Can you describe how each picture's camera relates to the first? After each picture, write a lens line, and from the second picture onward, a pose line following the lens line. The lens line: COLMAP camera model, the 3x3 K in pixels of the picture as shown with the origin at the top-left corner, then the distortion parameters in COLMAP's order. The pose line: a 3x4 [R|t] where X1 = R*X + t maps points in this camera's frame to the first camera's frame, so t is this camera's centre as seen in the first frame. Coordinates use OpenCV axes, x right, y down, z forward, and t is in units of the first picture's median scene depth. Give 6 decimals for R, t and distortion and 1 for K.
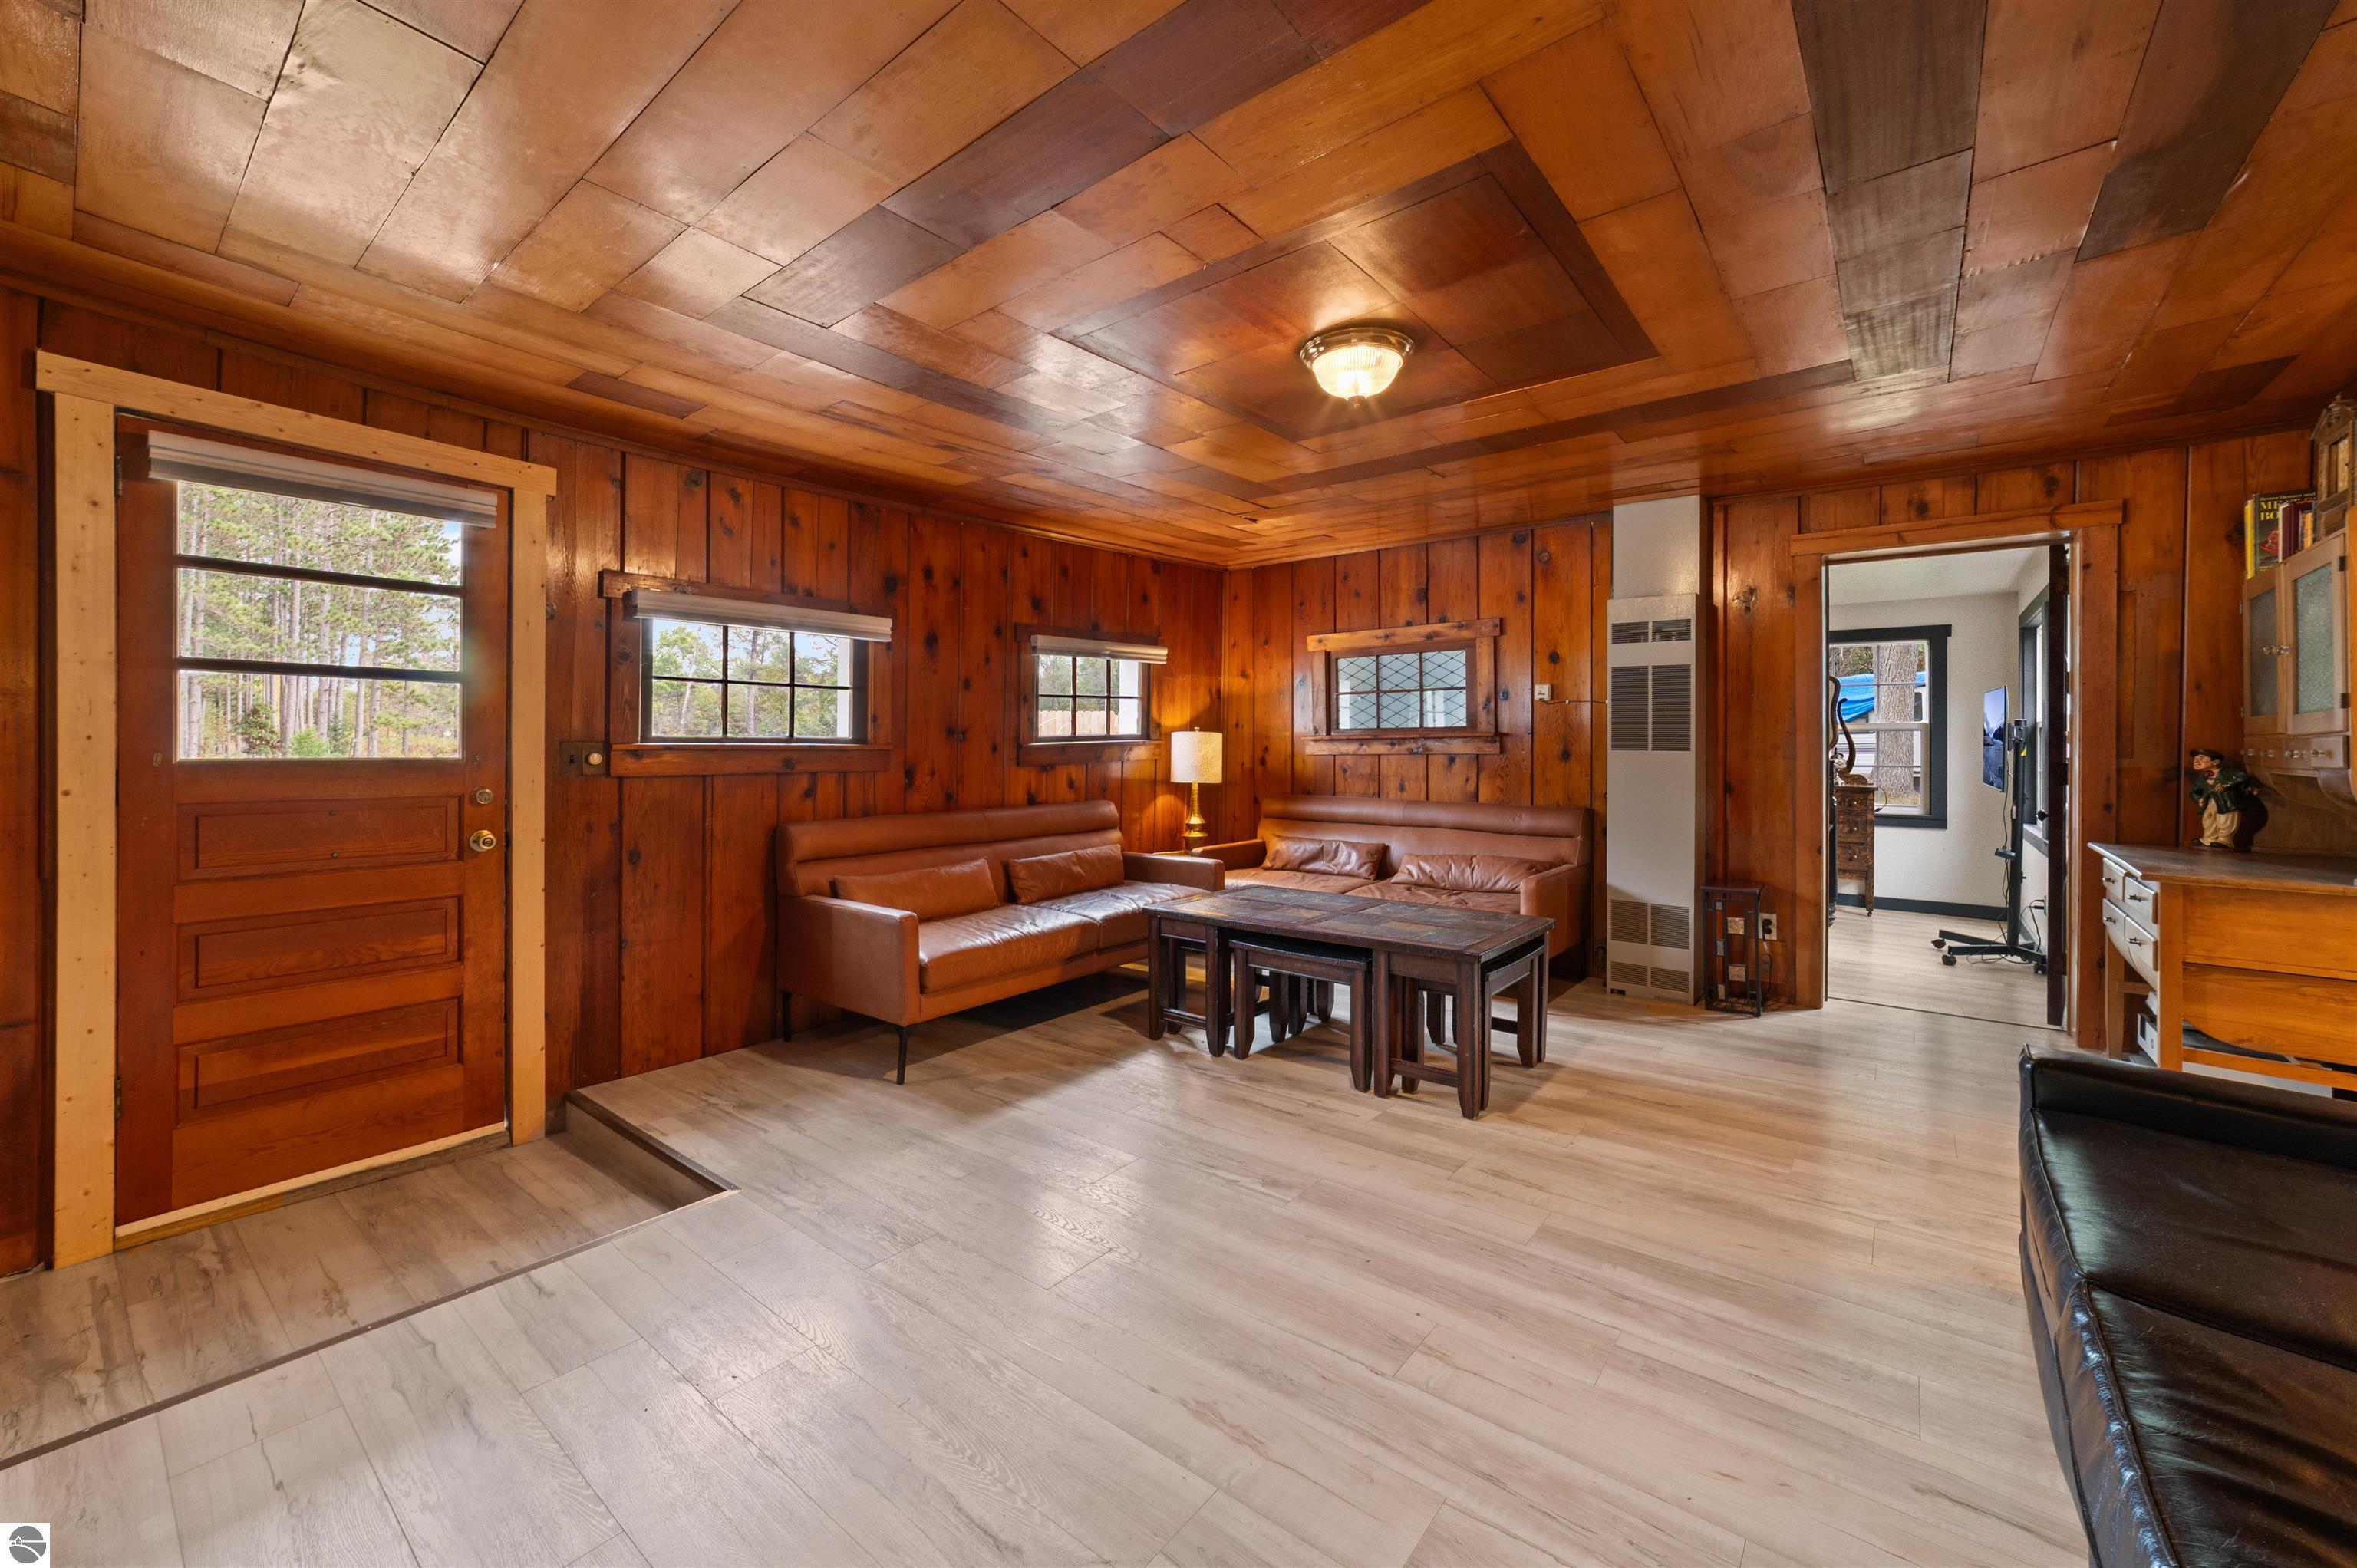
lens RADIAL K [[931.8, 0, 1177.4], [0, 931.8, 746.0], [0, 0, 1]] dist [-0.002199, 0.000009]
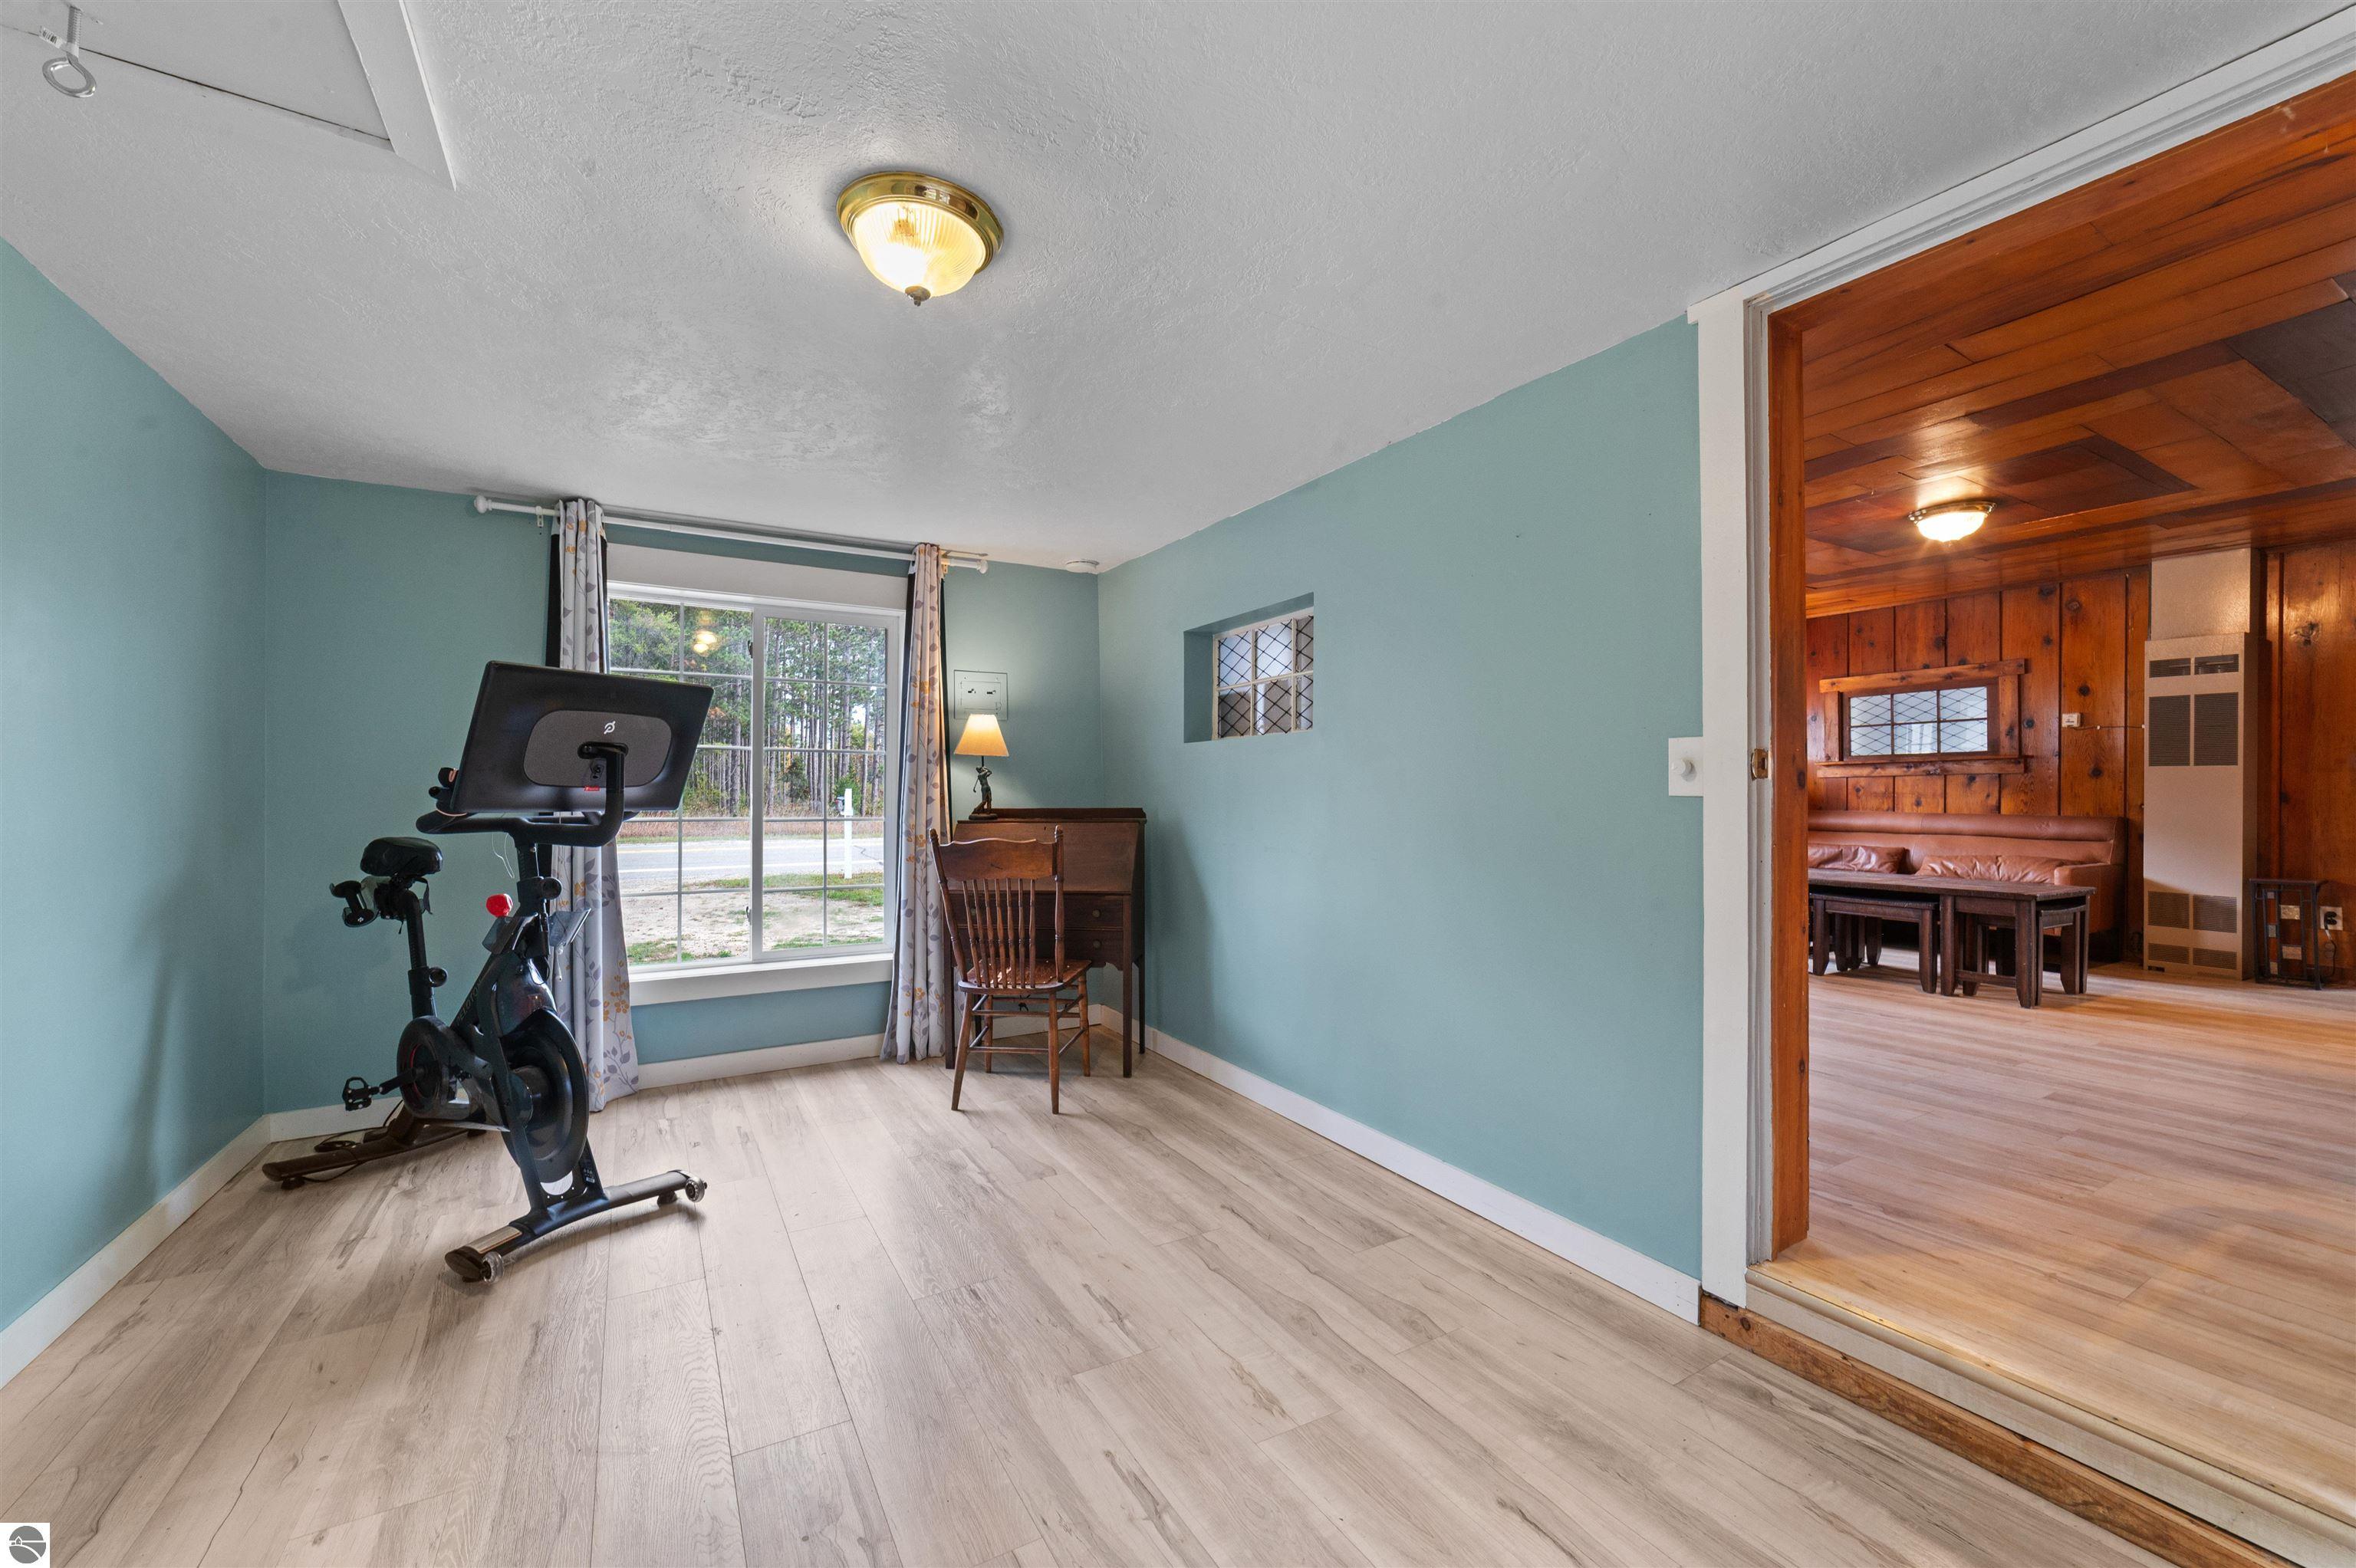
lens RADIAL K [[939.9, 0, 1182.4], [0, 939.9, 795.7], [0, 0, 1]] dist [-0.001314, 0.006611]
pose [[0.938436, -0.000281, -0.345453, -0.263836], [0.001042, 0.999997, 0.002016, 0.036163], [0.345452, -0.002252, 0.938434, -0.537037]]
